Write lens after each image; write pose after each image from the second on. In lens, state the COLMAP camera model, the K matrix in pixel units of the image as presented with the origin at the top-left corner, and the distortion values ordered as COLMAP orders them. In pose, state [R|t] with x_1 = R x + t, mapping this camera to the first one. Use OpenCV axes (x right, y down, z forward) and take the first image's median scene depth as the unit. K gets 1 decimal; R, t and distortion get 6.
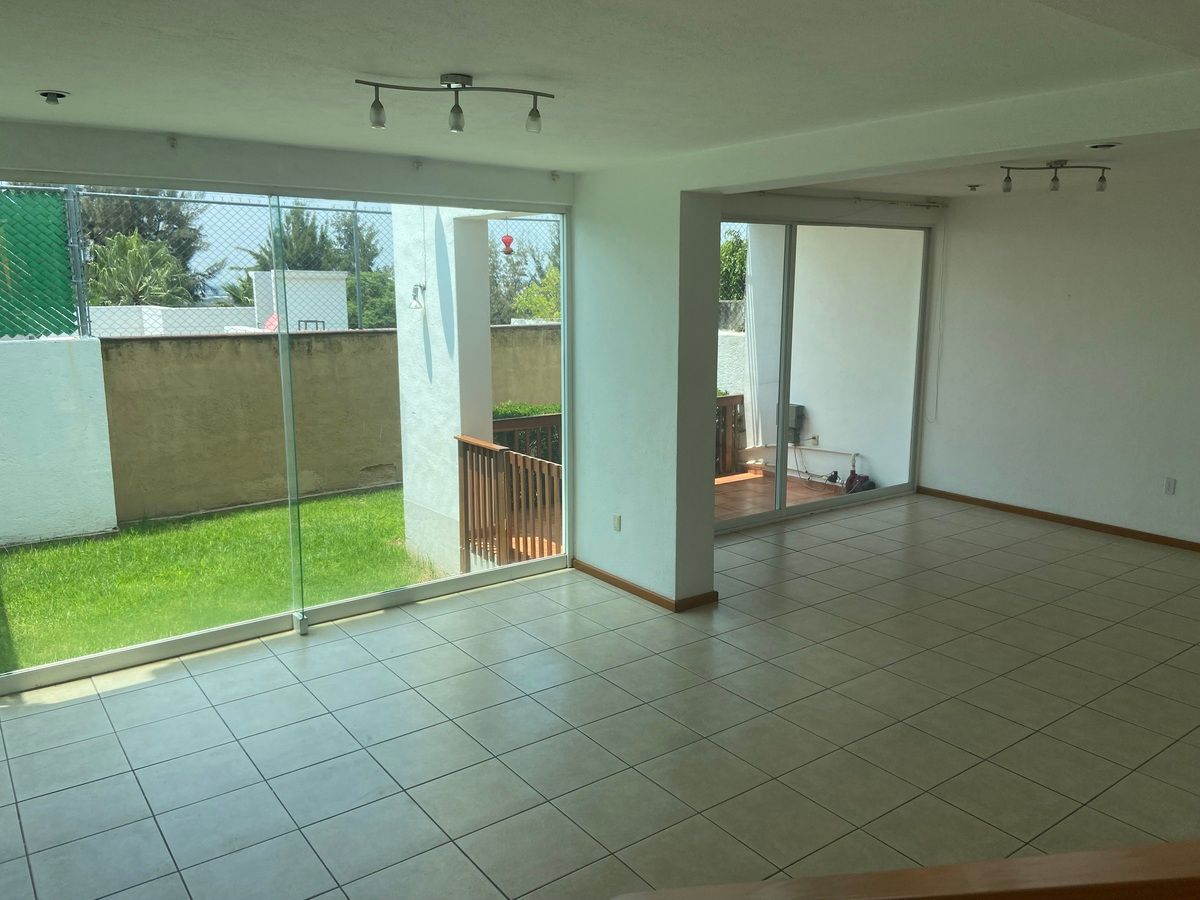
lens RADIAL K [[915.9, 0, 604.8], [0, 915.9, 450.8], [0, 0, 1]] dist [0.090227, -0.076449]
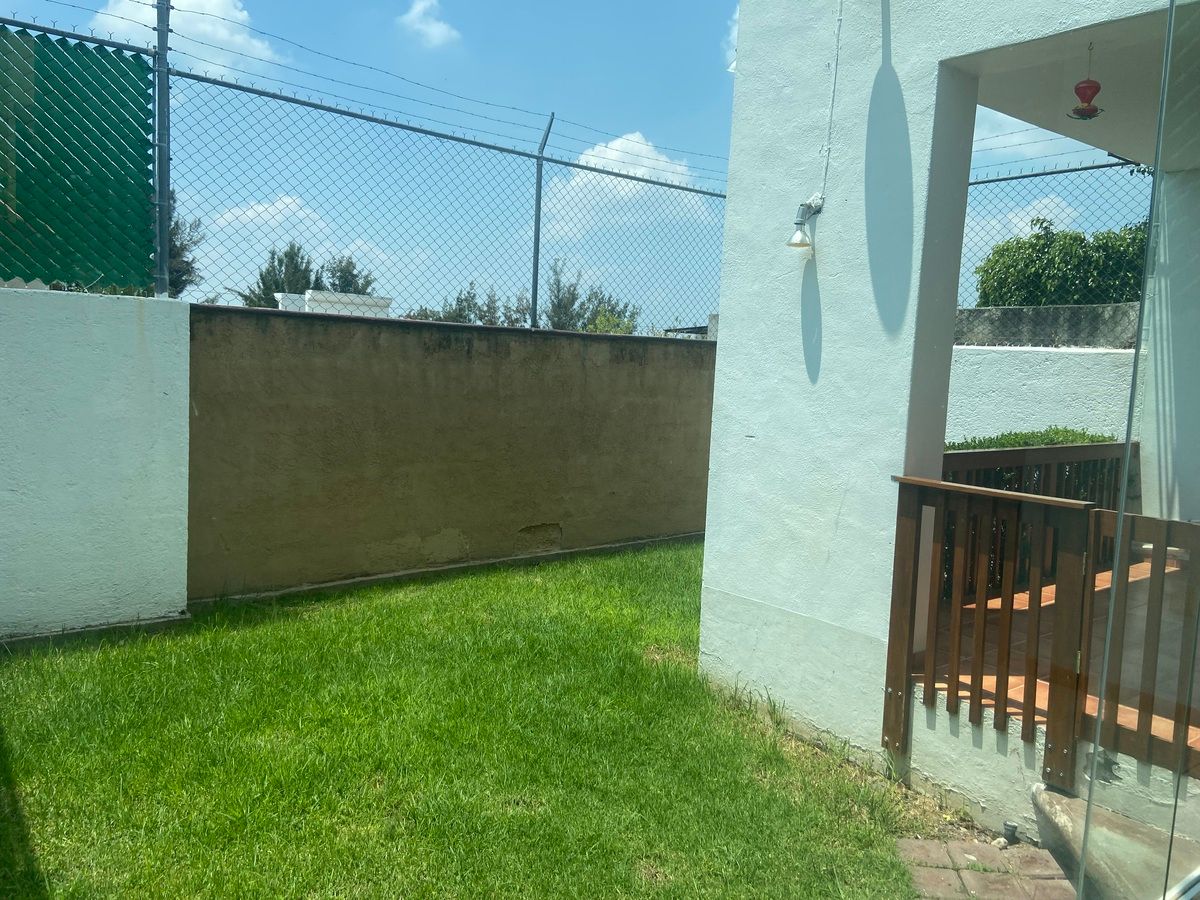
lens RADIAL K [[915.9, 0, 600.8], [0, 915.9, 447.0], [0, 0, 1]] dist [0.090227, -0.076449]
pose [[0.998323, 0.044159, 0.037445, -0.259245], [-0.041058, 0.995956, -0.079907, 0.012116], [-0.040822, 0.078235, 0.996099, 0.347712]]
